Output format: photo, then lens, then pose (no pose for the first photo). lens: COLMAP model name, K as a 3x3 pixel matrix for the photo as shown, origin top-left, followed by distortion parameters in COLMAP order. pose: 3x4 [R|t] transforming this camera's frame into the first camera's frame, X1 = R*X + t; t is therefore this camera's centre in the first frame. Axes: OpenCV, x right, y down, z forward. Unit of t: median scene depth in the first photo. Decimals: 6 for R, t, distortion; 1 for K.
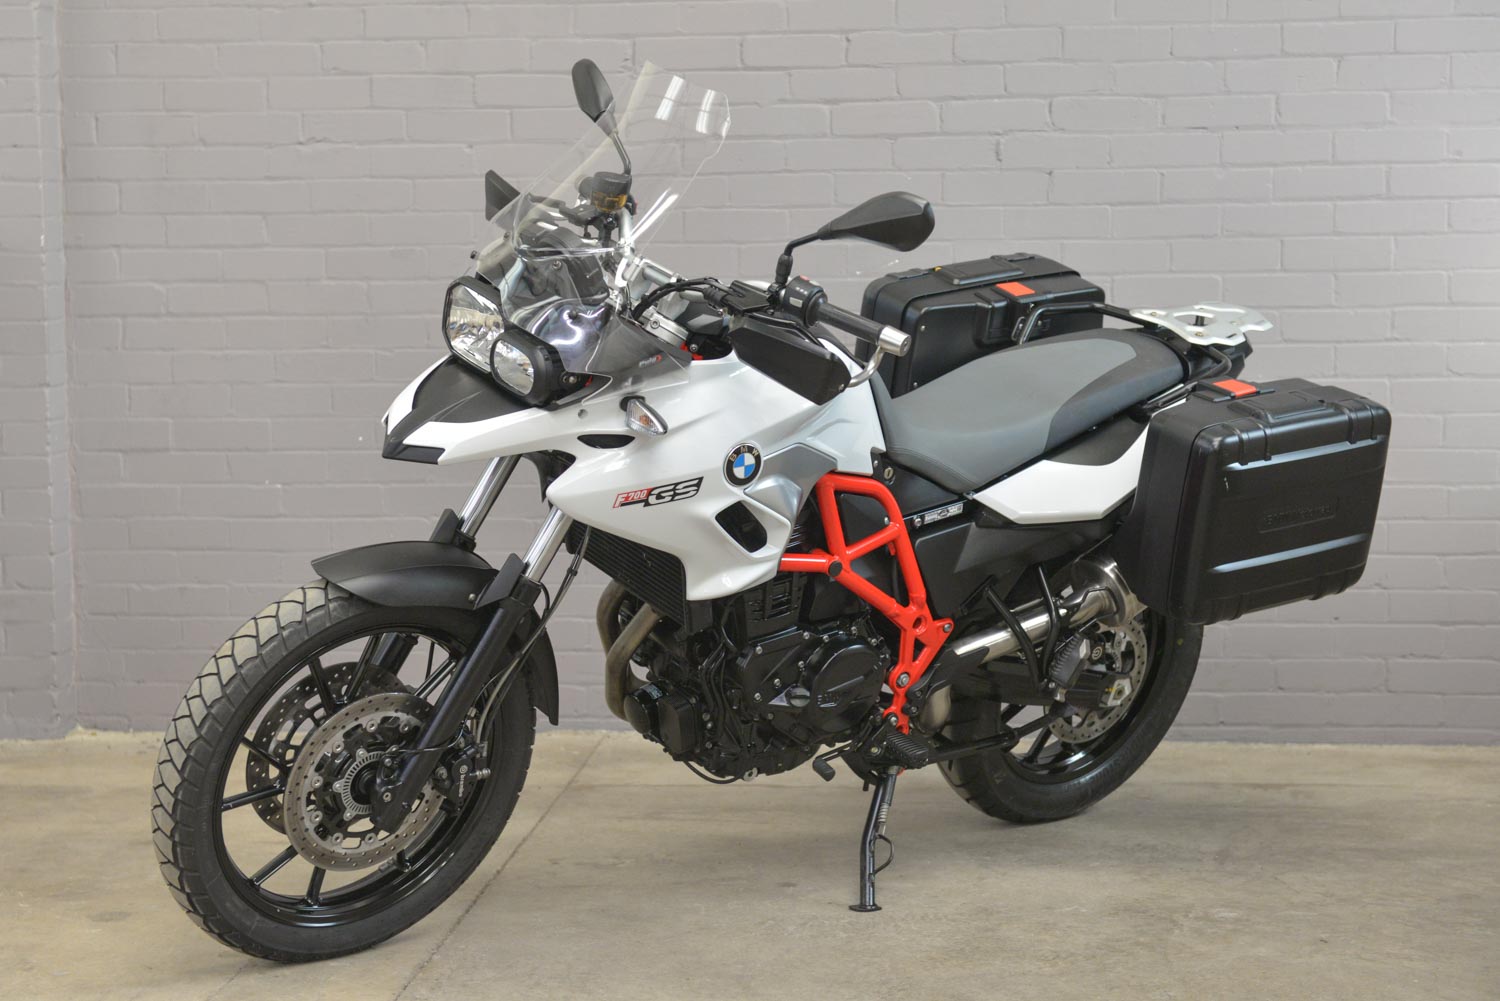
lens RADIAL K [[2888.6, 0, 696.0], [0, 2888.6, 463.4], [0, 0, 1]] dist [0.132242, -0.210519]
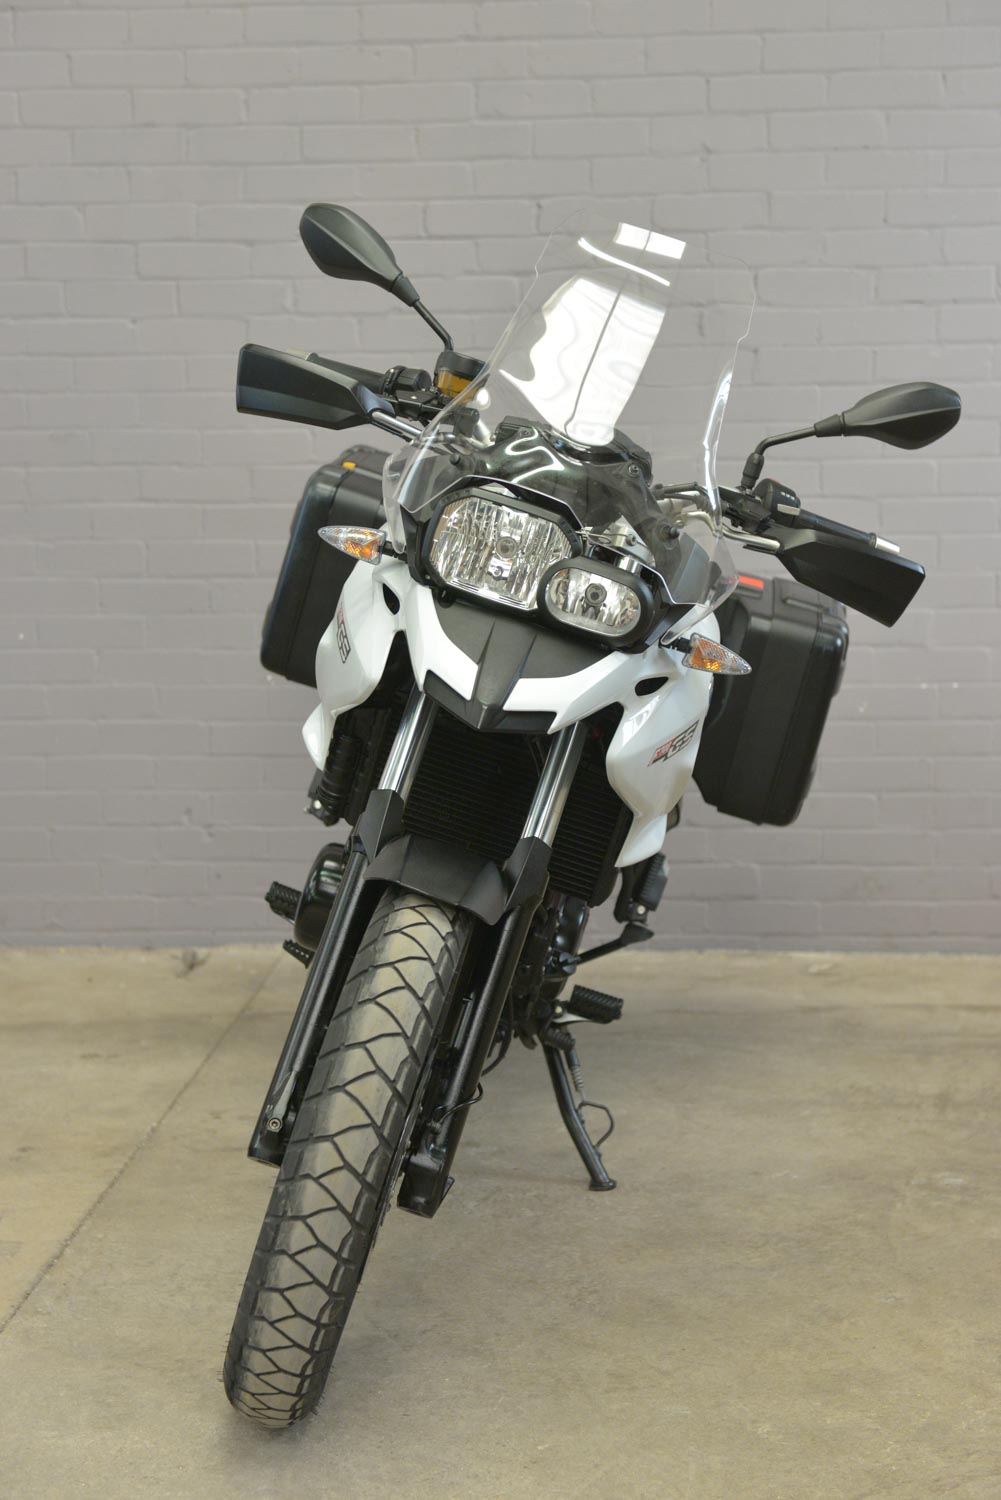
lens RADIAL K [[2639.7, 0, 495.7], [0, 2639.7, 754.7], [0, 0, 1]] dist [0.123187, -0.046214]
pose [[0.999575, -0.005805, 0.028559, 0.013412], [0.004160, 0.998348, 0.057314, -0.019672], [-0.028844, -0.057171, 0.997948, 0.143122]]
